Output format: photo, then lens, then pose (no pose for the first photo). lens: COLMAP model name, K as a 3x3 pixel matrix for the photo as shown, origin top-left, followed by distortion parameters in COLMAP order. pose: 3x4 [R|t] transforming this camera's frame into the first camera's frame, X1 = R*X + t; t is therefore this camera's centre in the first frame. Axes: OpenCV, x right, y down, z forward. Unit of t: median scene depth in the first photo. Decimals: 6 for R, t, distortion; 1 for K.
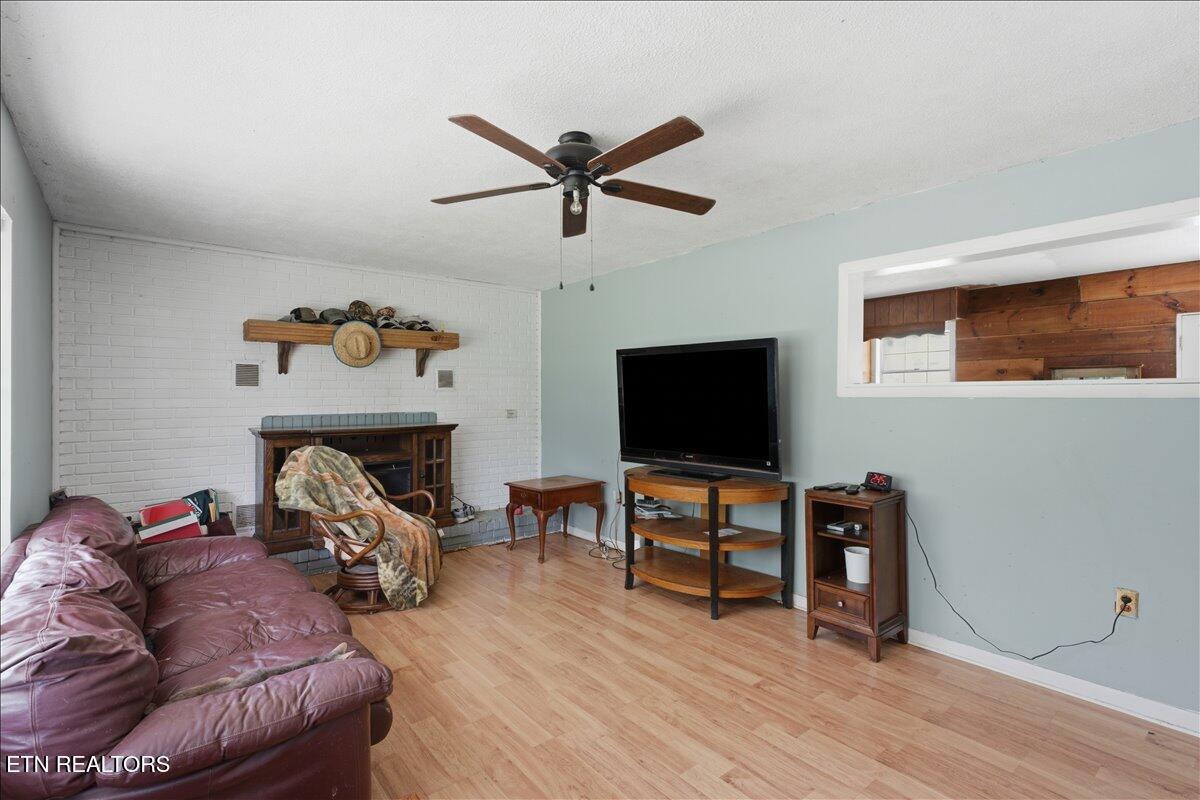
lens RADIAL K [[564.8, 0, 619.0], [0, 564.8, 391.3], [0, 0, 1]] dist [0.000352, -0.000756]
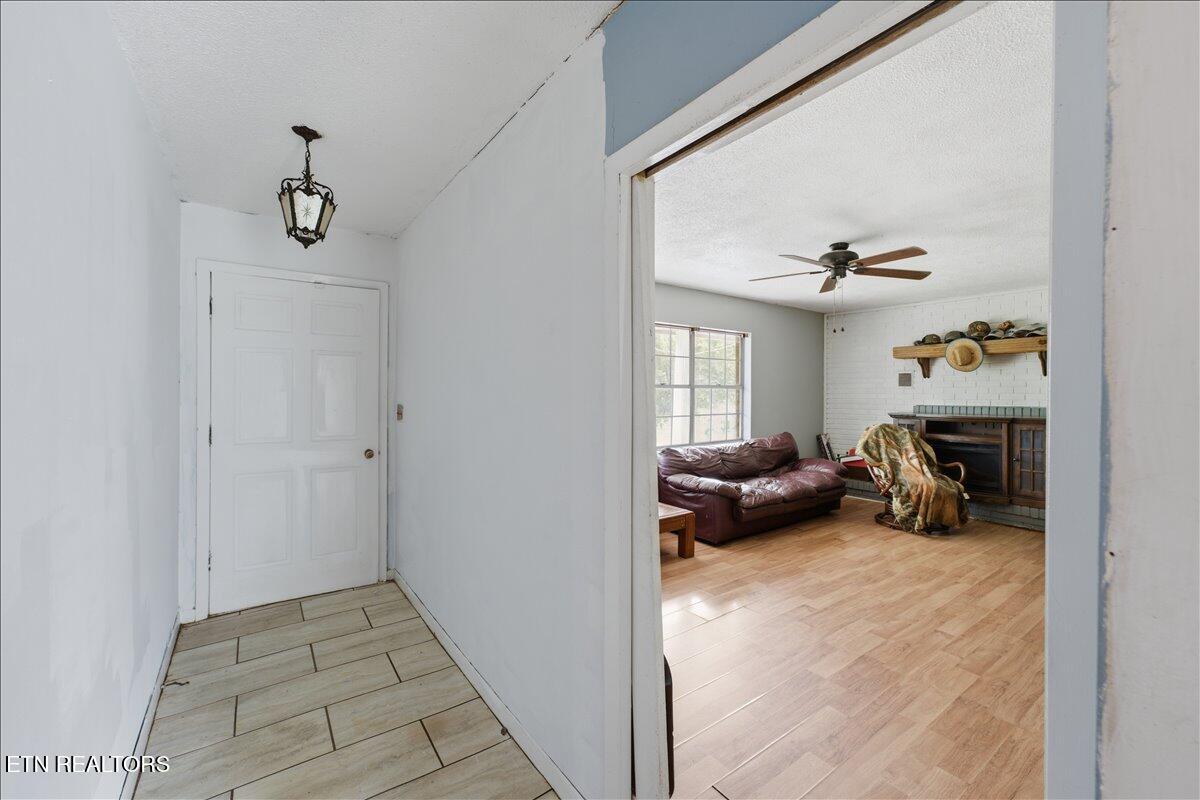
lens RADIAL K [[496.0, 0, 596.8], [0, 496.0, 394.5], [0, 0, 1]] dist [-0.000808, -0.000464]
pose [[-0.080816, 0.005776, -0.996712, 1.130526], [0.008092, 0.999954, 0.005139, -0.001288], [0.996696, -0.007650, -0.080859, 0.293036]]
